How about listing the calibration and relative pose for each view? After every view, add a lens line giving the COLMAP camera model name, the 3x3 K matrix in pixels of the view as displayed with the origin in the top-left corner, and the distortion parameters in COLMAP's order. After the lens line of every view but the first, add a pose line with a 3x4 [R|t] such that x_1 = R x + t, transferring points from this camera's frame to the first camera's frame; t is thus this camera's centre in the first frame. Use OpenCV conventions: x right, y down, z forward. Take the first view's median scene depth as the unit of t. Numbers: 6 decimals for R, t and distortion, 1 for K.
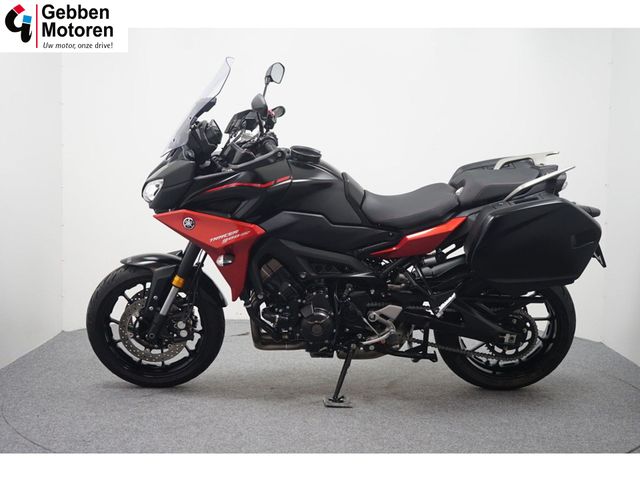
lens RADIAL K [[970.4, 0, 320.0], [0, 970.4, 239.5], [0, 0, 1]] dist [0.039445, 0.000000]
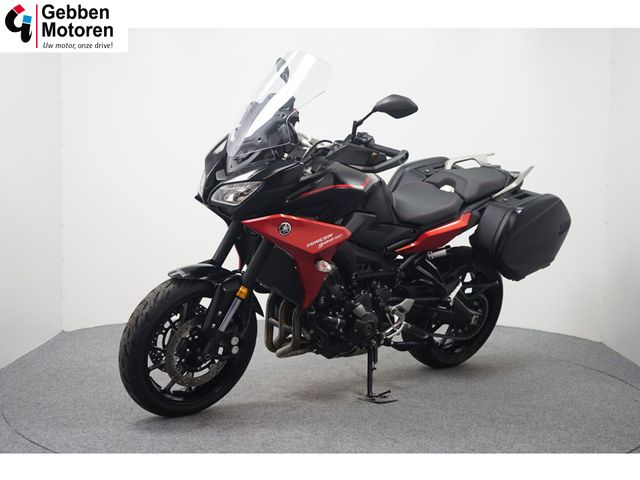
lens RADIAL K [[970.4, 0, 320.0], [0, 970.4, 240.2], [0, 0, 1]] dist [0.039445, 0.000000]
pose [[0.768477, -0.047032, 0.638147, -0.670024], [0.039708, 0.998878, 0.025800, -0.026864], [-0.638645, 0.005513, 0.769482, 0.254946]]
